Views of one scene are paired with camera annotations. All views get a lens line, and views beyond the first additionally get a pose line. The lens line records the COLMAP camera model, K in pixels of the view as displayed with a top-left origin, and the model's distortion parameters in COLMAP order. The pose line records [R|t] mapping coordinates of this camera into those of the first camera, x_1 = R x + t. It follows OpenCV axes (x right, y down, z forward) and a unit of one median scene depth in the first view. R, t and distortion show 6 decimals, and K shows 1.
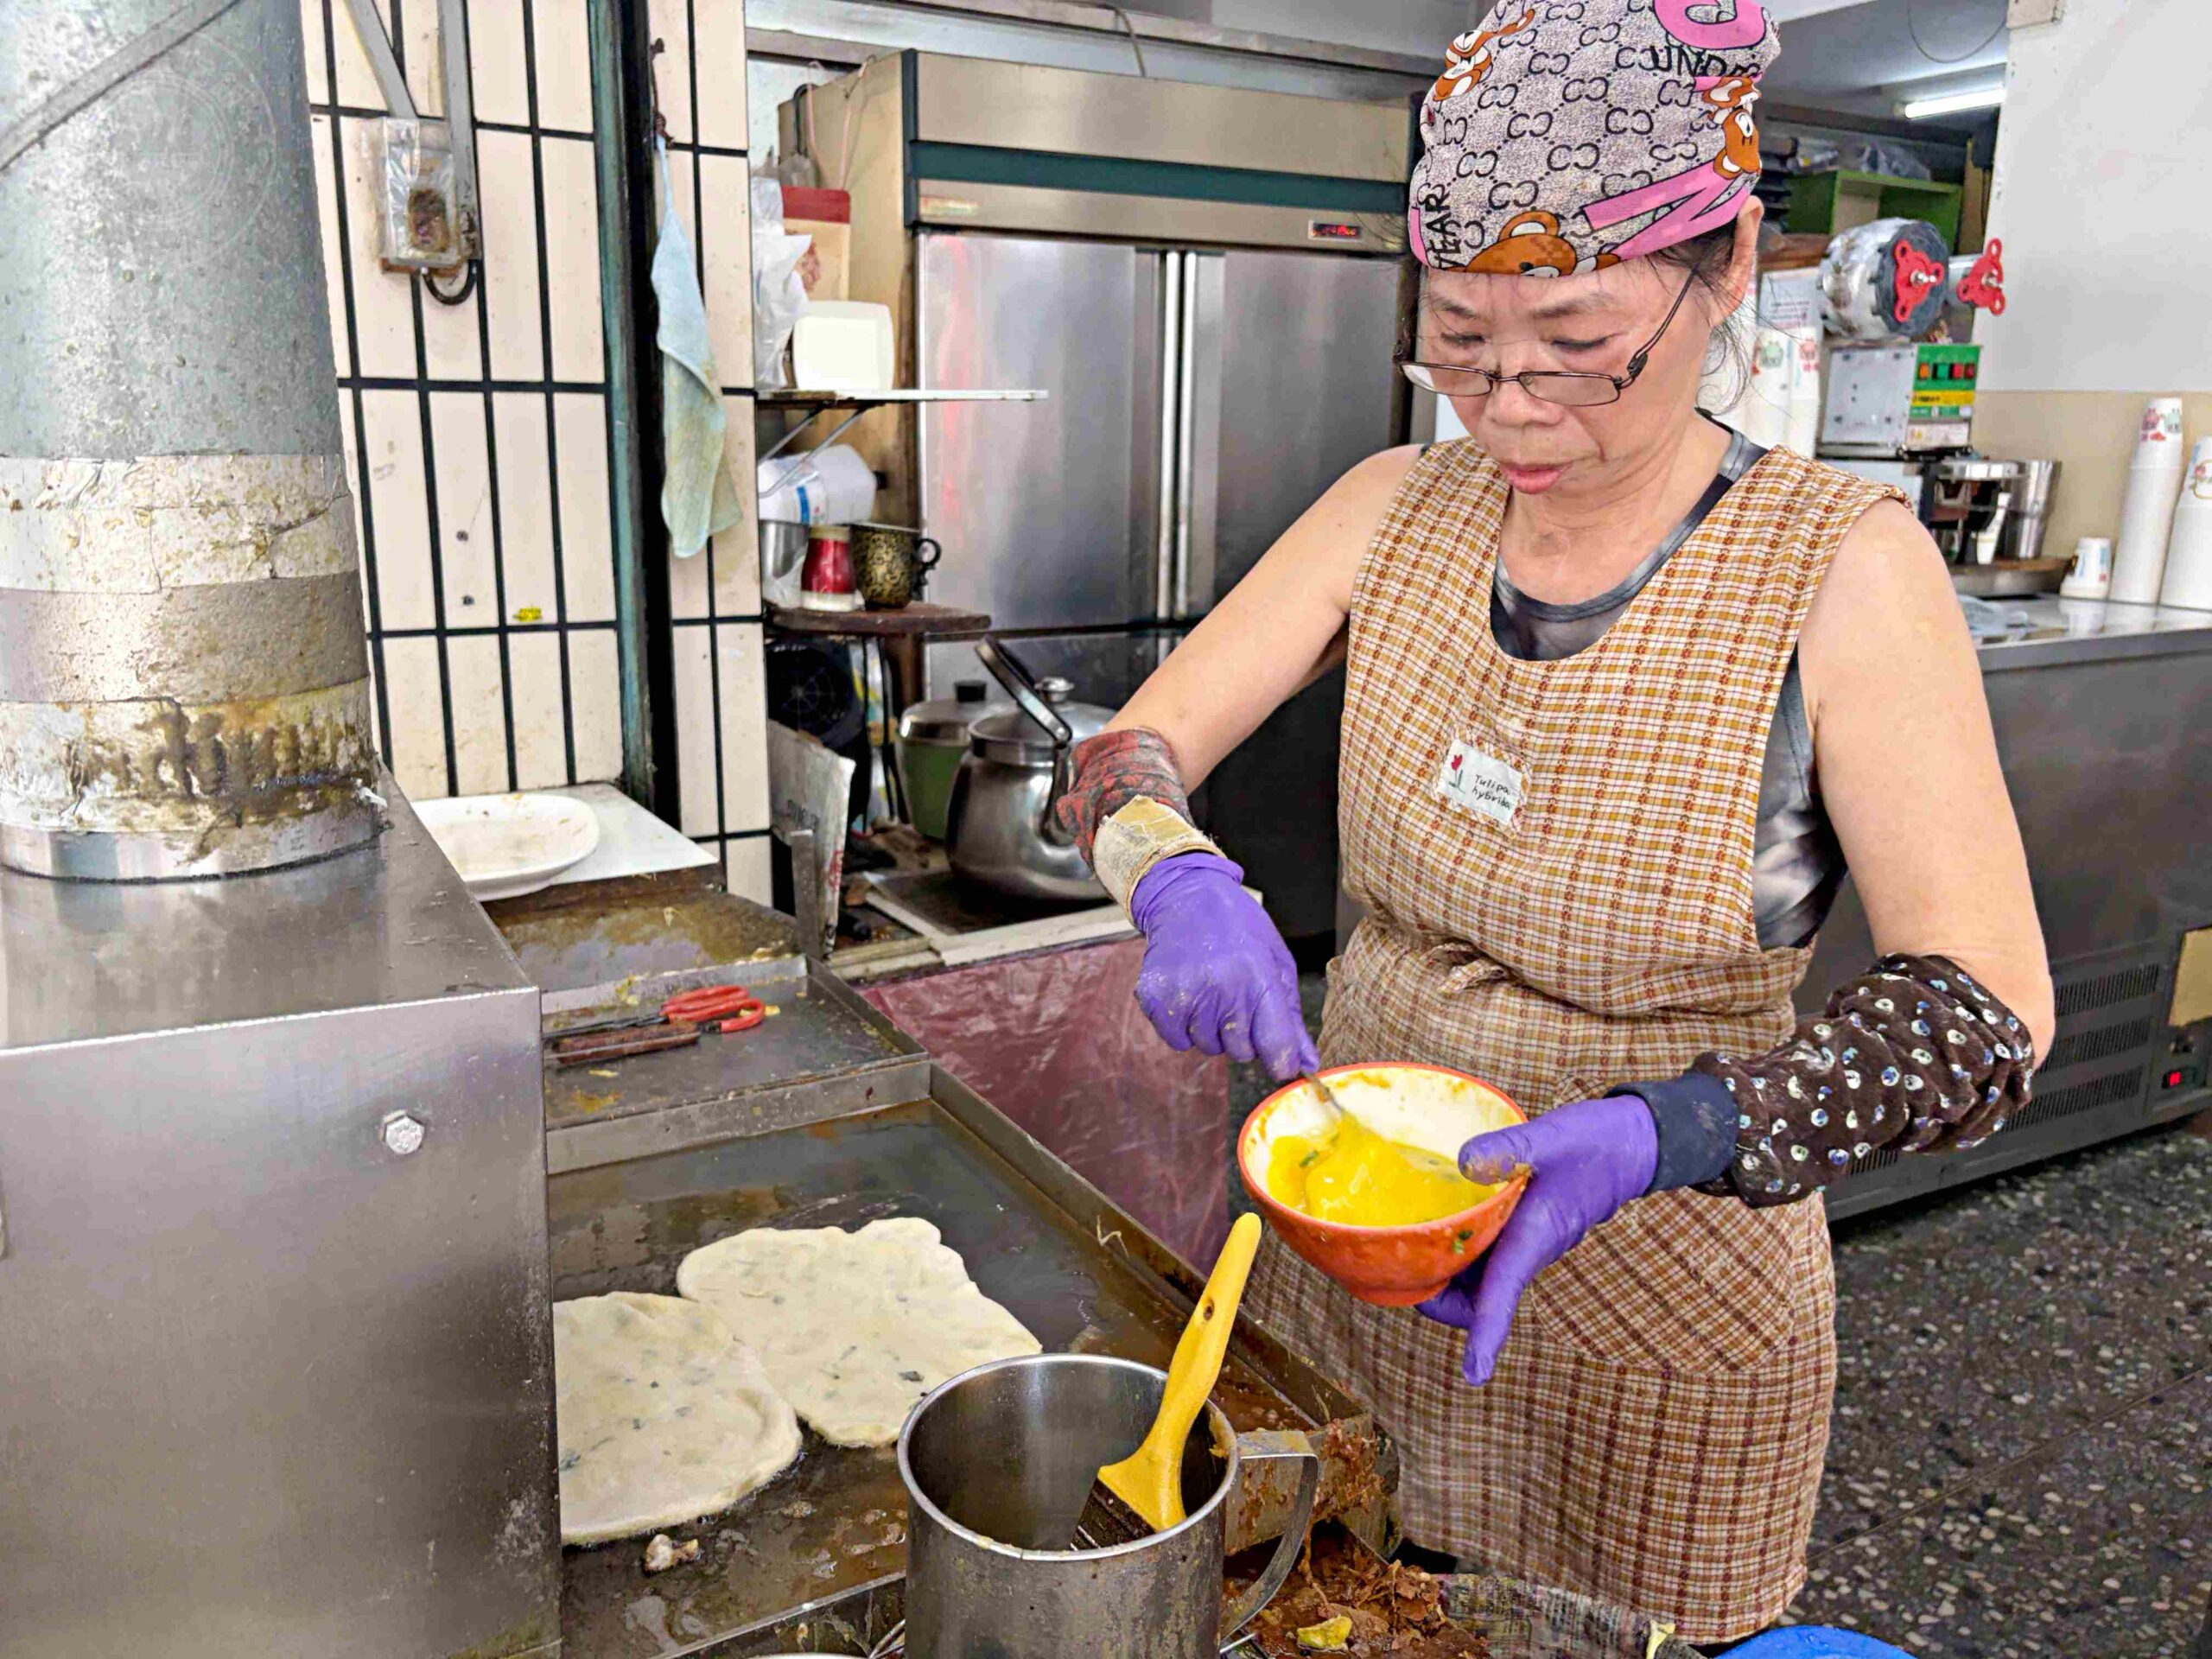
lens RADIAL K [[1699.9, 0, 1112.5], [0, 1699.9, 824.9], [0, 0, 1]] dist [0.055940, -0.083340]
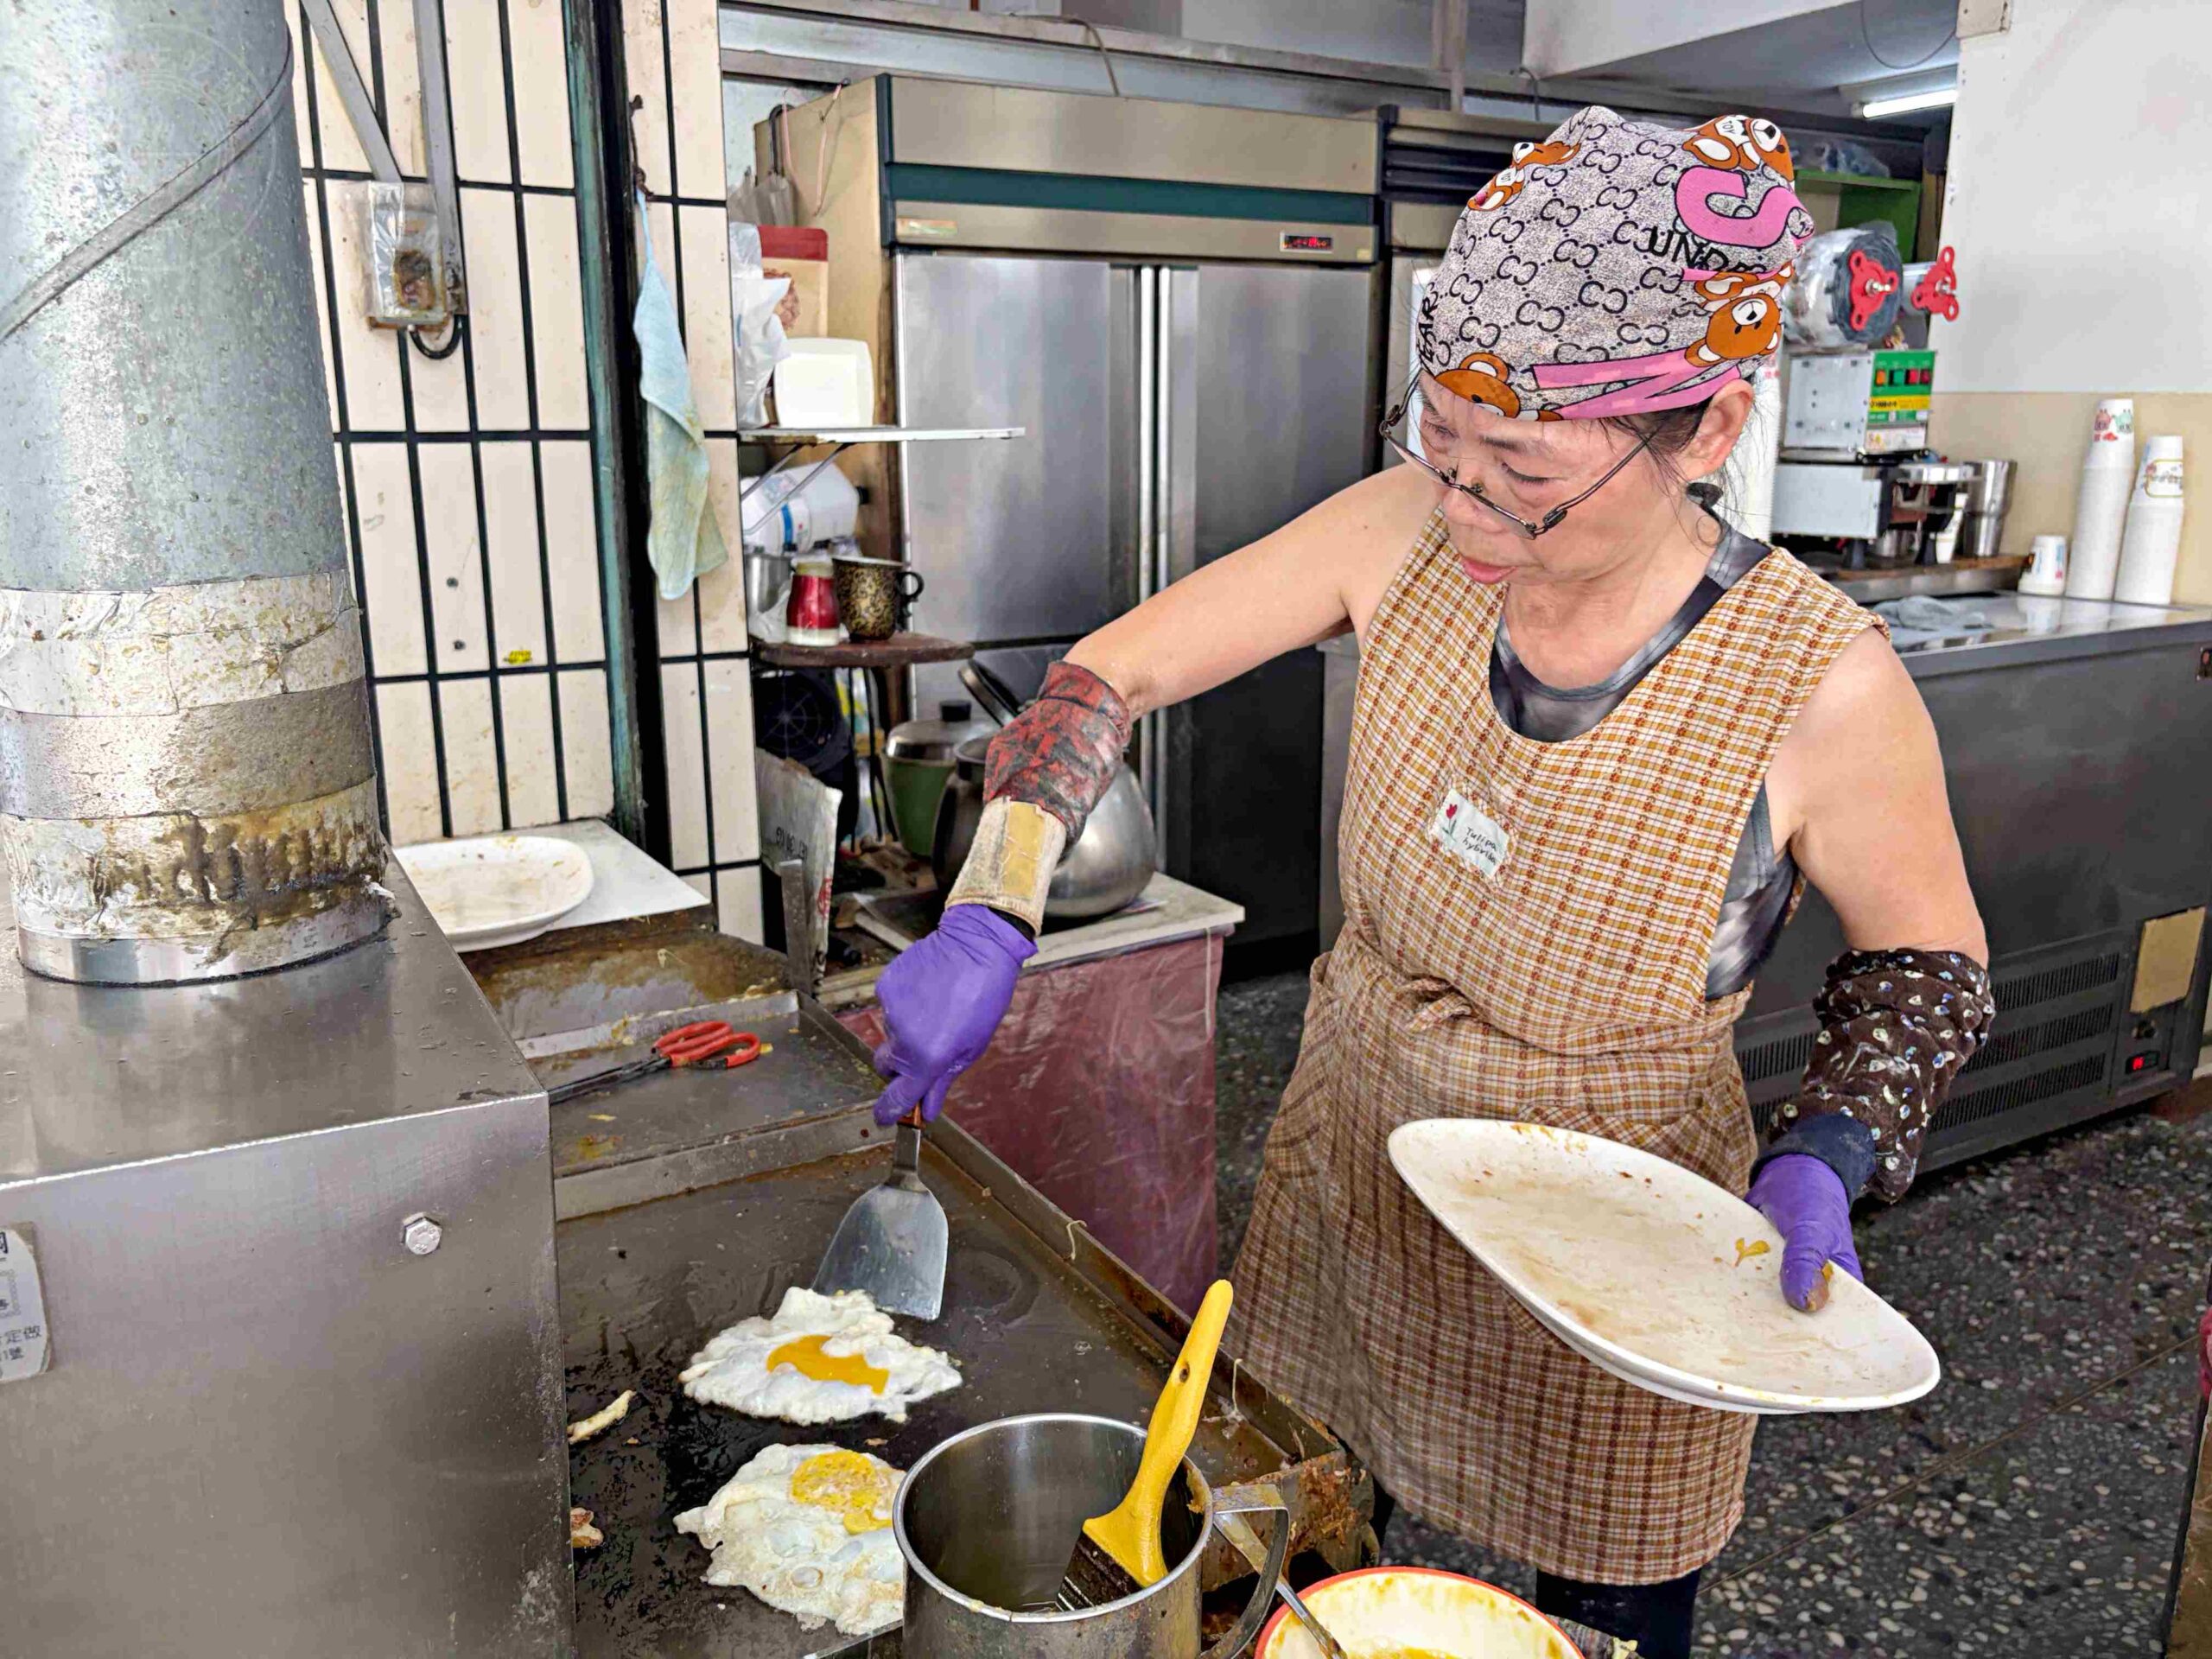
lens RADIAL K [[1688.4, 0, 1128.8], [0, 1688.4, 808.2], [0, 0, 1]] dist [0.069669, -0.100685]
pose [[0.999704, -0.016986, 0.017391, 0.003122], [0.017042, 0.999850, -0.003112, -0.021009], [-0.017336, 0.003407, 0.999844, -0.019279]]
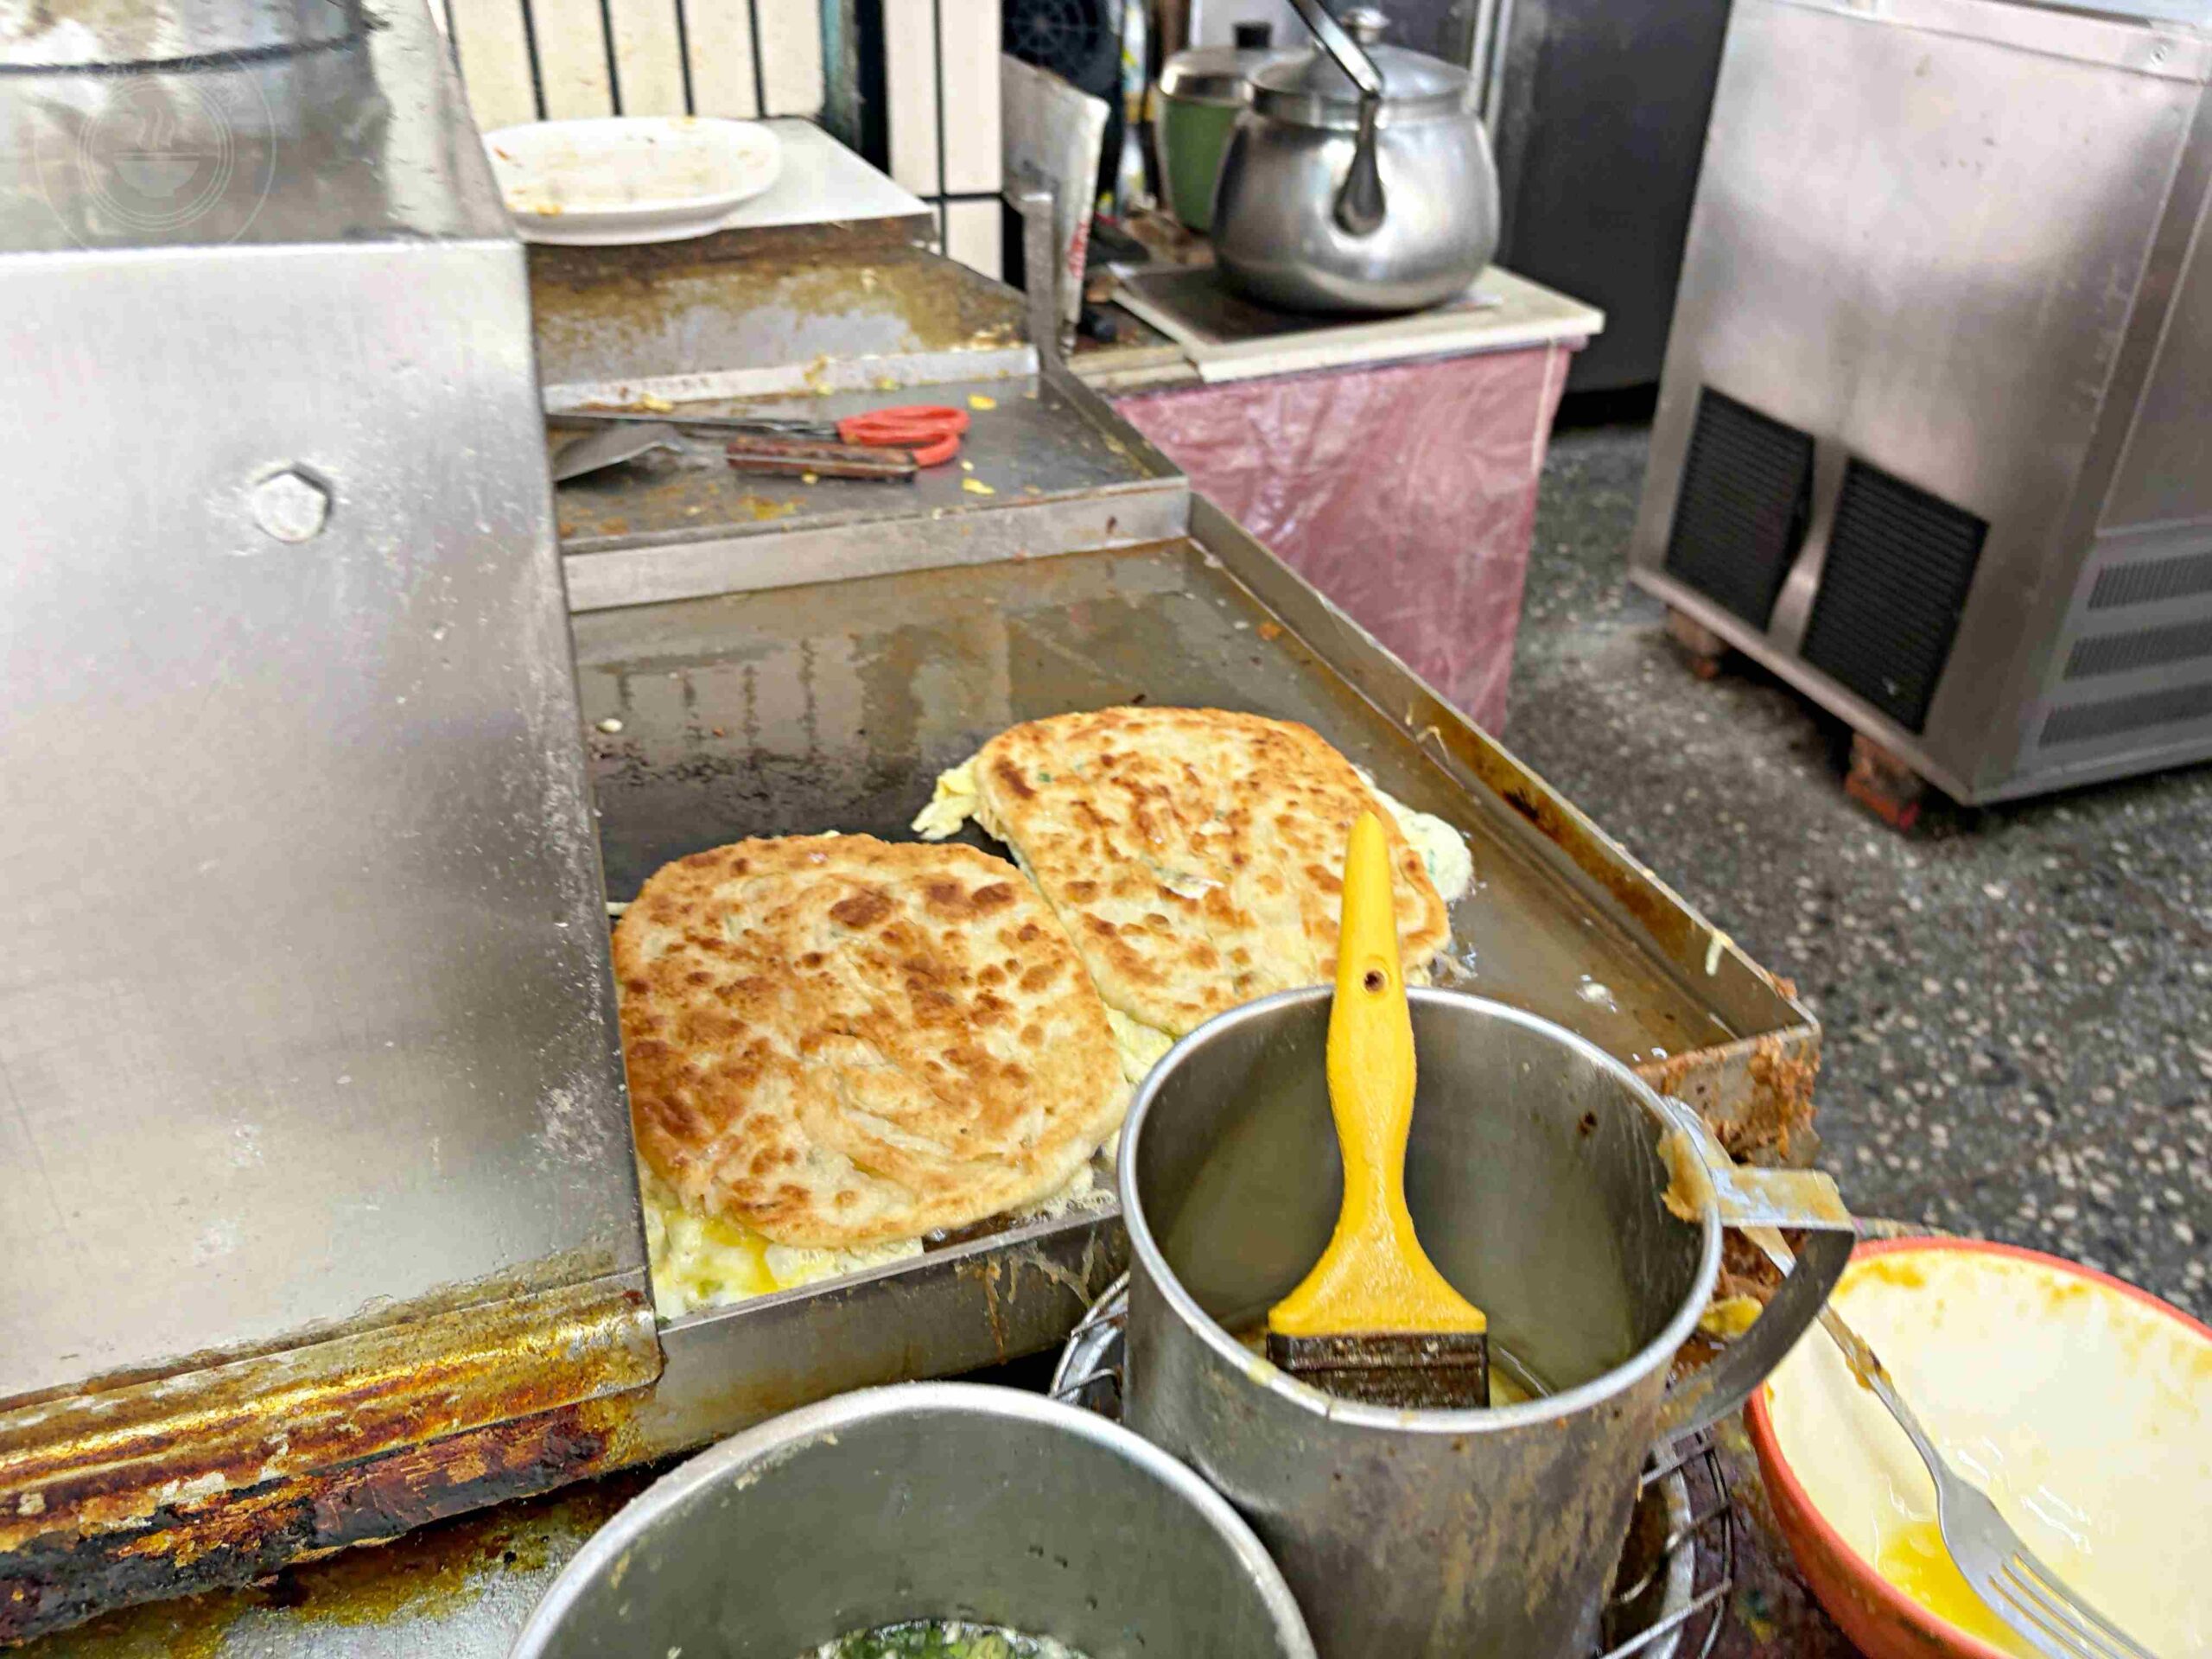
lens RADIAL K [[1743.0, 0, 1096.2], [0, 1743.0, 831.9], [0, 0, 1]] dist [0.041334, -0.070367]
pose [[0.987464, 0.089397, -0.130091, -0.021554], [-0.044084, 0.947559, 0.316527, 0.025573], [0.151566, -0.306824, 0.939621, 0.135764]]
